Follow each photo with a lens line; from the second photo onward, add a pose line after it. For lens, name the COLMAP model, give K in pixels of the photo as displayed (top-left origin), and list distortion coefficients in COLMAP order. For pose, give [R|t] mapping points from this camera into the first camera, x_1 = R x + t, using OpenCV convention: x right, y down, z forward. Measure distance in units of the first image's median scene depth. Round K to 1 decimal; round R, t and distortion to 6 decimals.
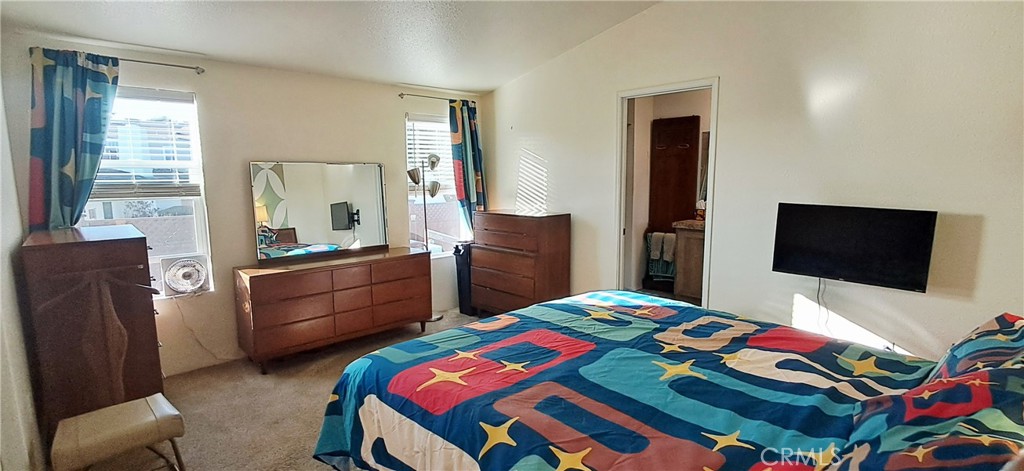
lens RADIAL K [[465.6, 0, 517.3], [0, 465.6, 232.7], [0, 0, 1]] dist [0.014768, 0.000202]
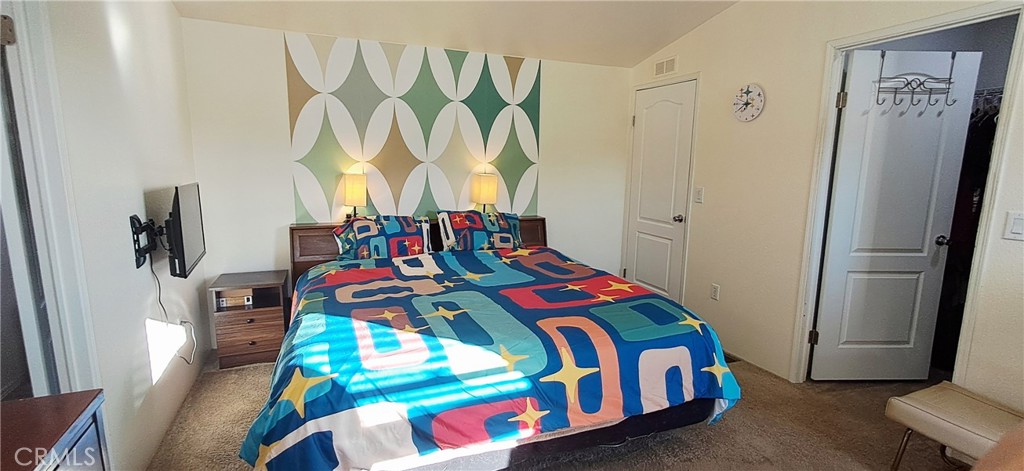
lens RADIAL K [[465.6, 0, 517.3], [0, 465.6, 232.7], [0, 0, 1]] dist [0.014768, 0.000202]
pose [[-0.944623, -0.058448, 0.322910, -0.178932], [0.037854, 0.958035, 0.284141, -0.172887], [-0.325967, 0.280630, -0.902769, 1.395555]]
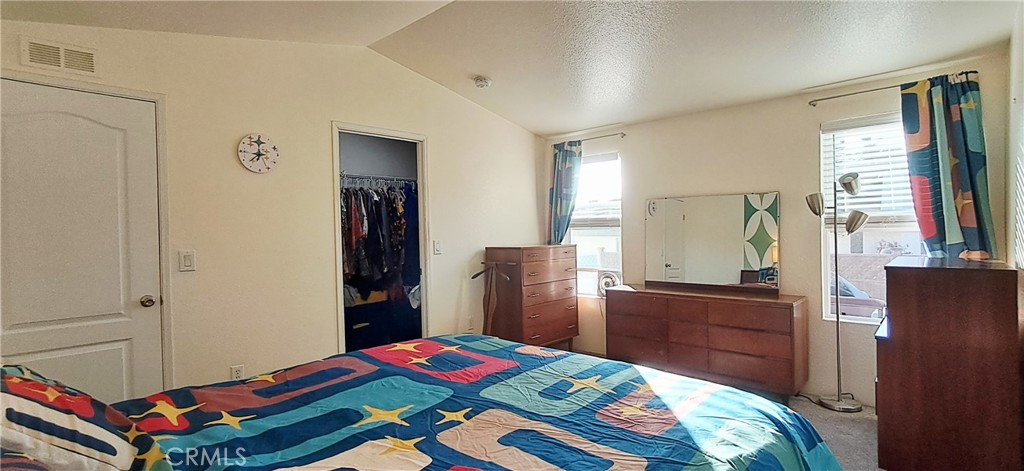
lens RADIAL K [[465.6, 0, 517.3], [0, 465.6, 232.7], [0, 0, 1]] dist [0.014768, 0.000202]
pose [[0.100306, 0.009421, -0.994912, 0.707687], [-0.113195, 0.993571, -0.002004, -0.030514], [0.988497, 0.112820, 0.100727, 0.665796]]
